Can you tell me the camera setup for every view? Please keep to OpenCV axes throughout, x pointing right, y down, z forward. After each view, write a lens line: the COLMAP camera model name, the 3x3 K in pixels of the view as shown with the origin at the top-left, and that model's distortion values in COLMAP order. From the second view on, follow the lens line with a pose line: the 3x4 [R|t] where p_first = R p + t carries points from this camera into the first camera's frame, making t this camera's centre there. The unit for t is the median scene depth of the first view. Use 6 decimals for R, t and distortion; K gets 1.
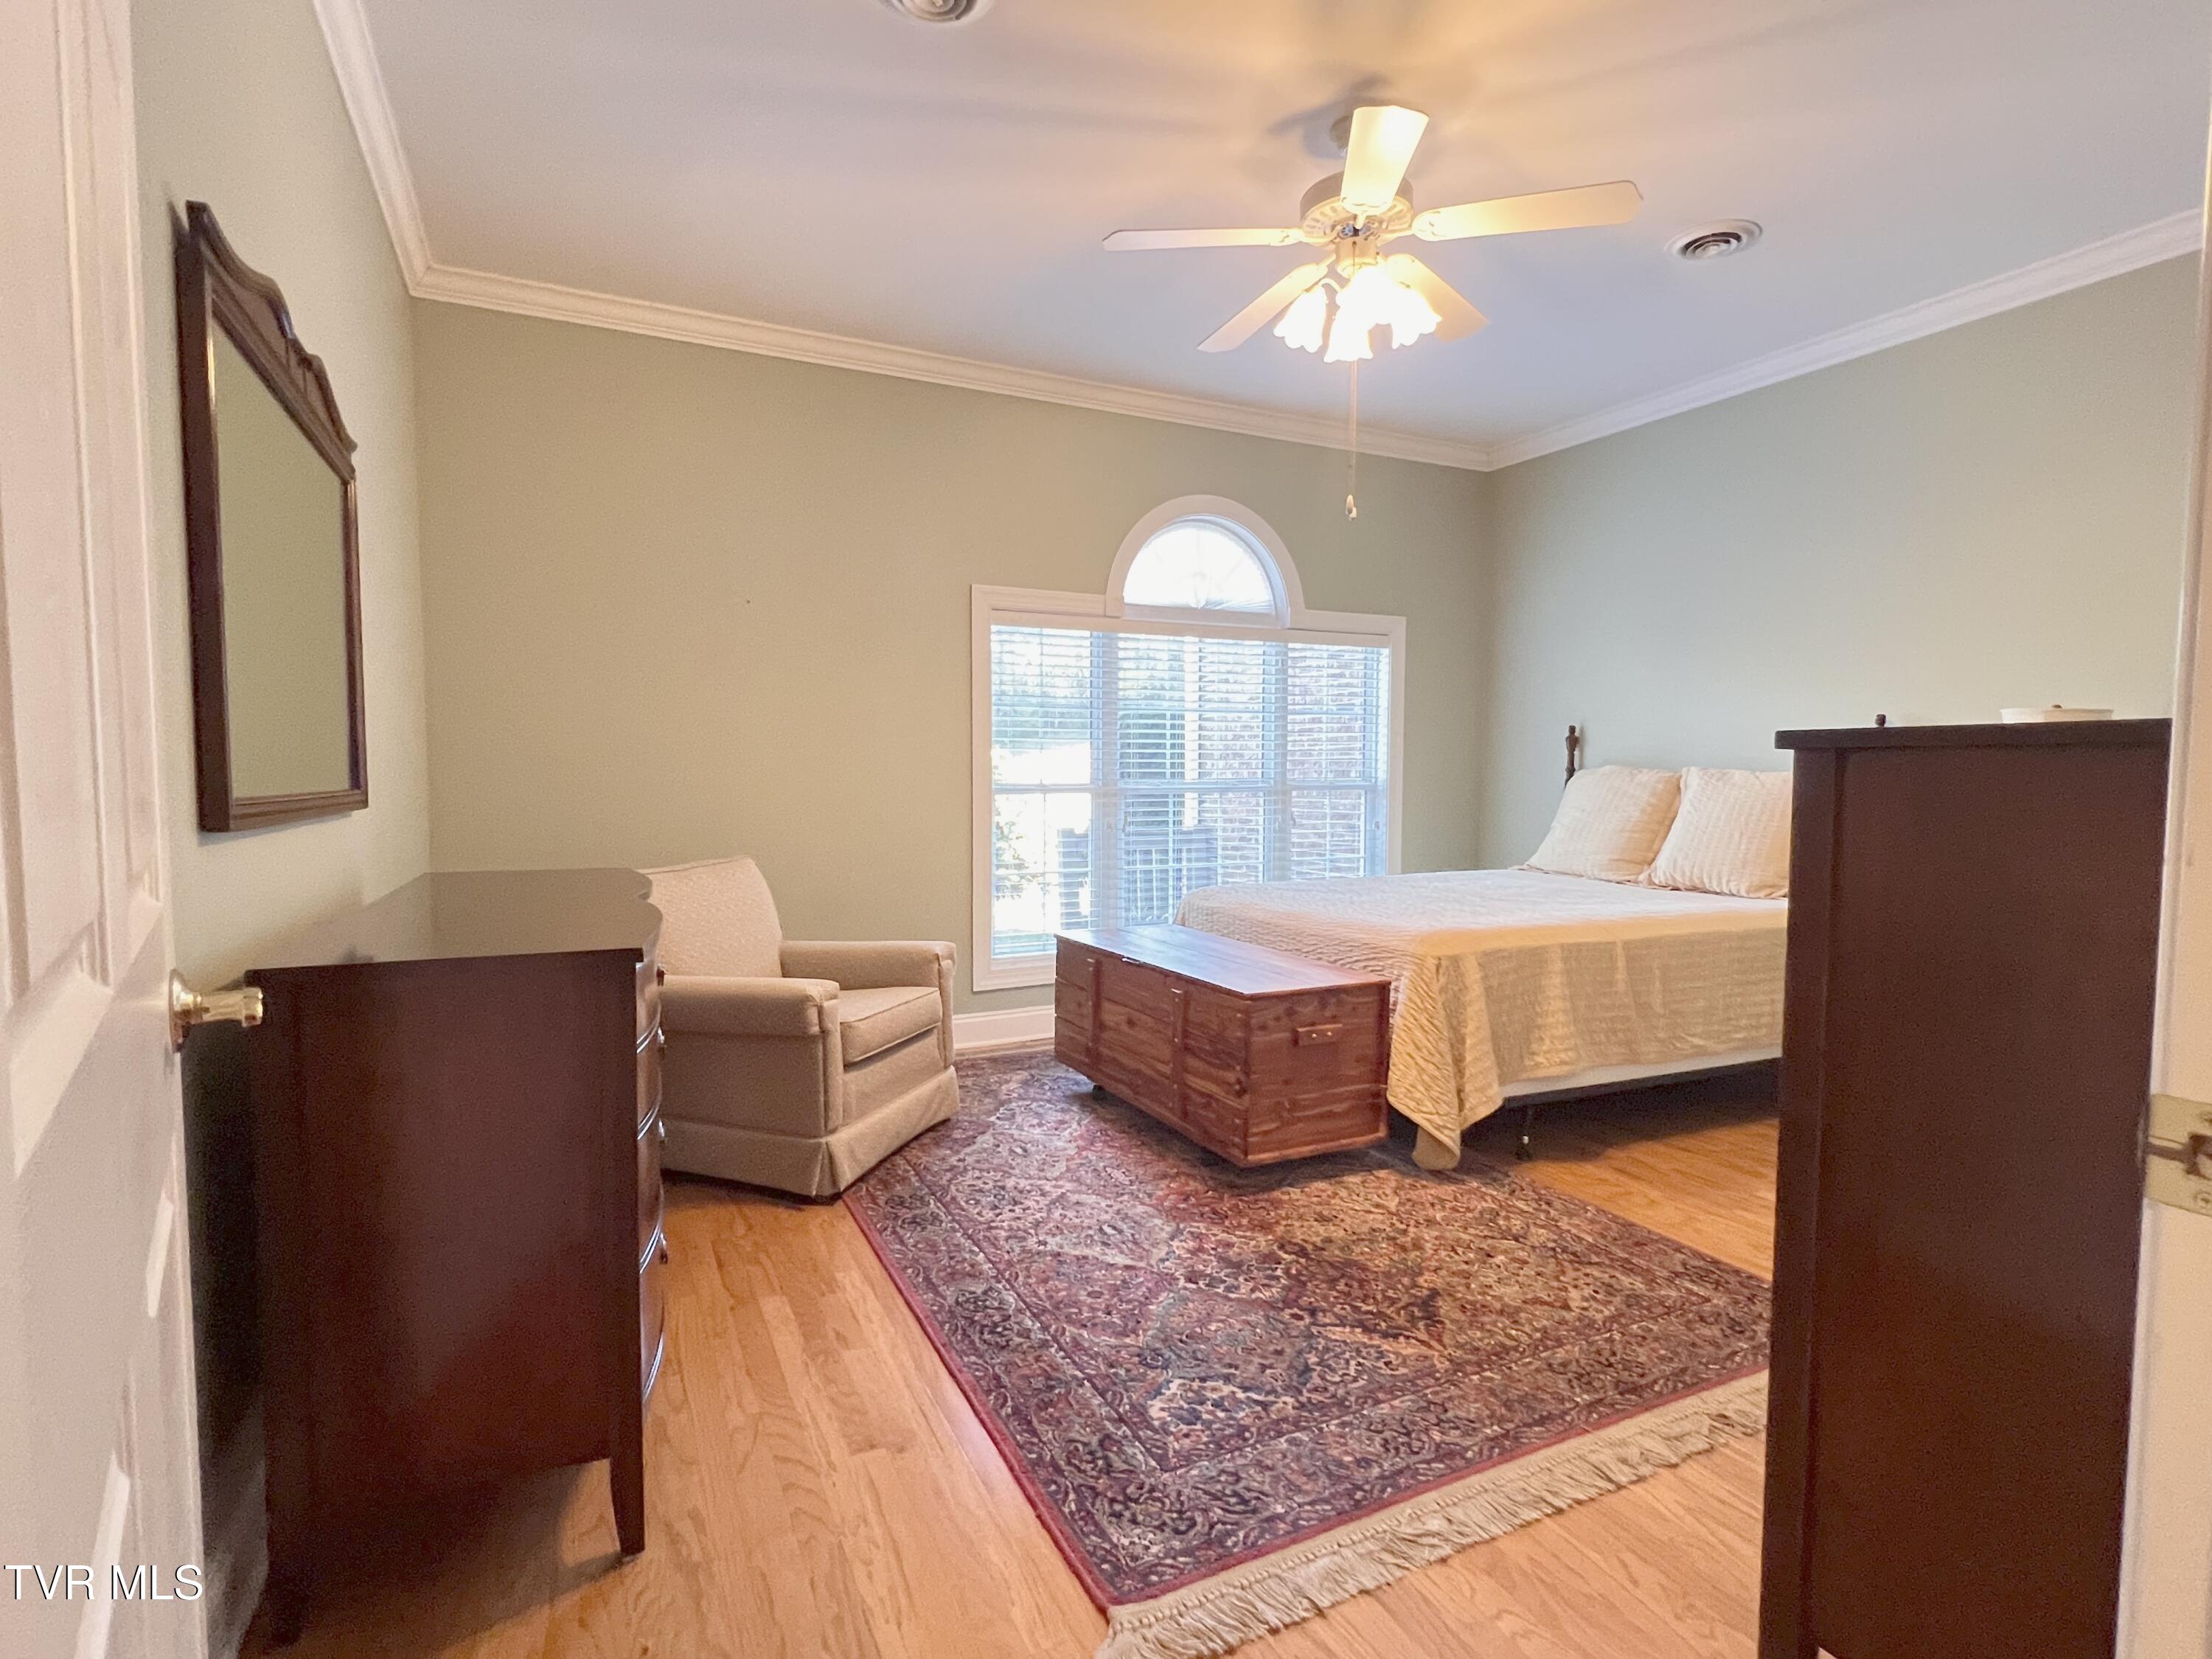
lens RADIAL K [[1090.4, 0, 1096.1], [0, 1090.4, 838.7], [0, 0, 1]] dist [-0.002536, 0.000861]
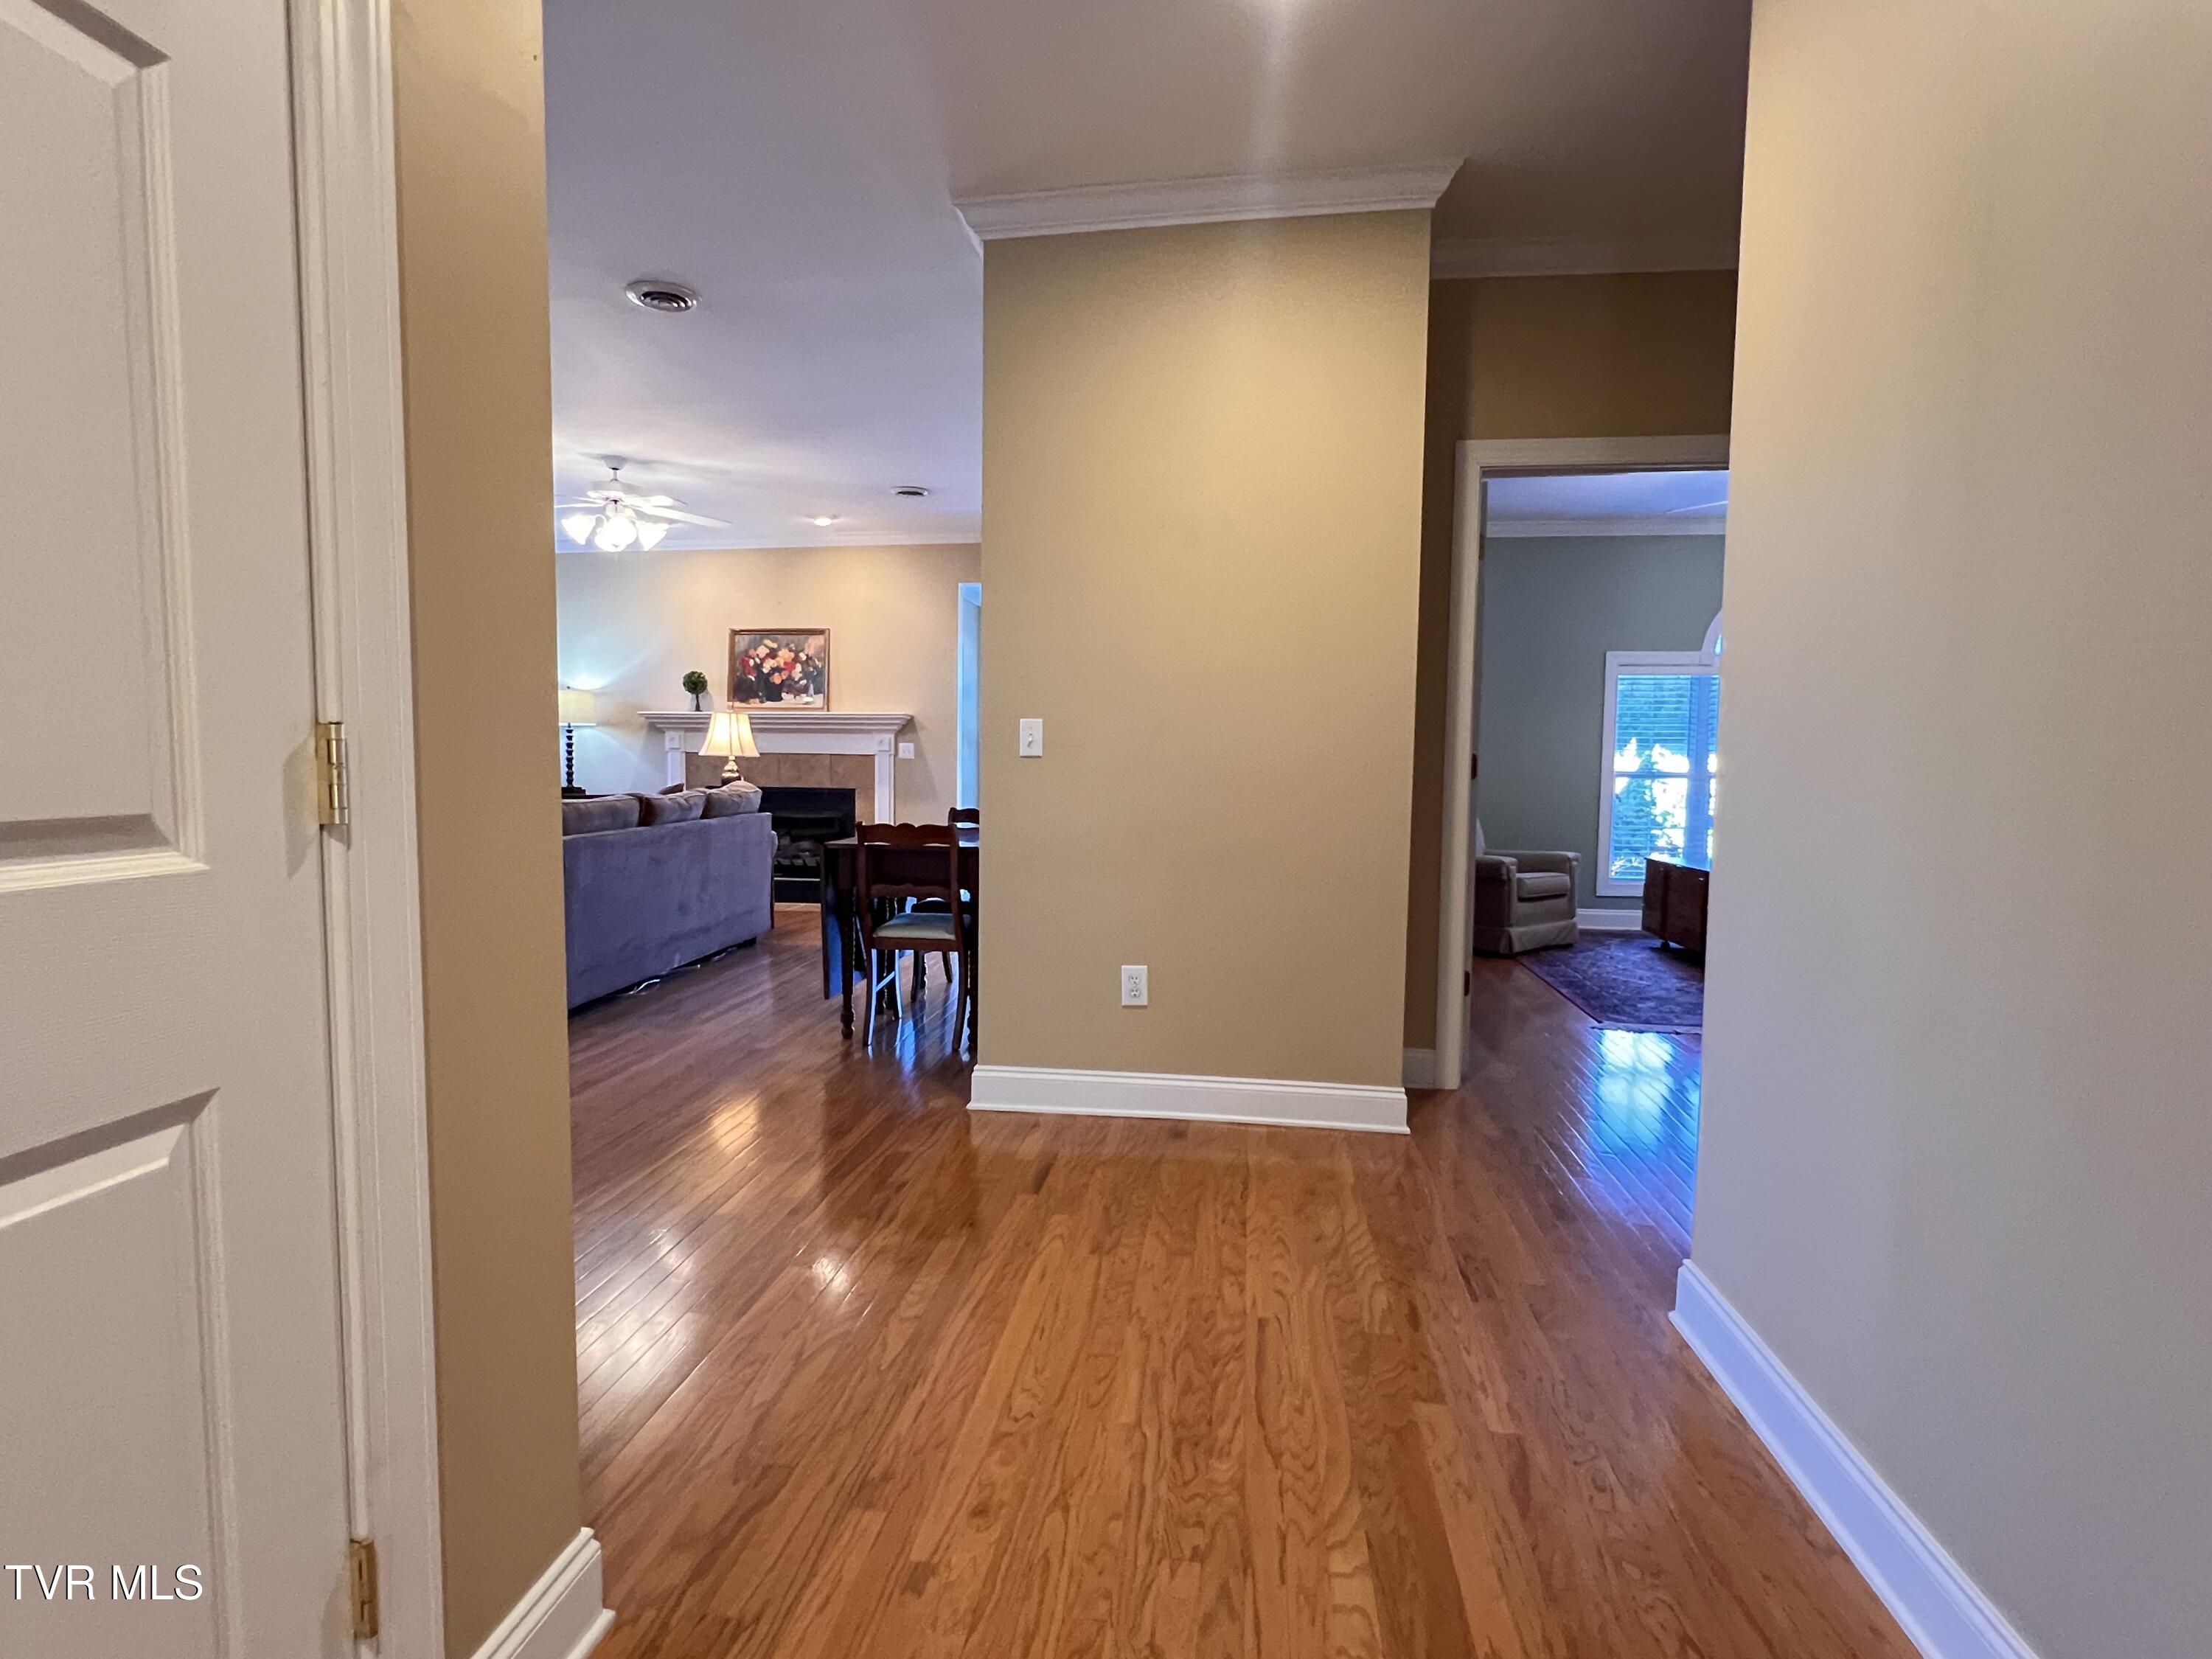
lens RADIAL K [[1090.4, 0, 1096.1], [0, 1090.4, 838.7], [0, 0, 1]] dist [-0.002536, 0.000861]
pose [[0.834318, 0.045411, -0.549409, 0.218943], [-0.043126, 0.998924, 0.017075, 0.077351], [0.549594, 0.009448, 0.835379, -1.097801]]
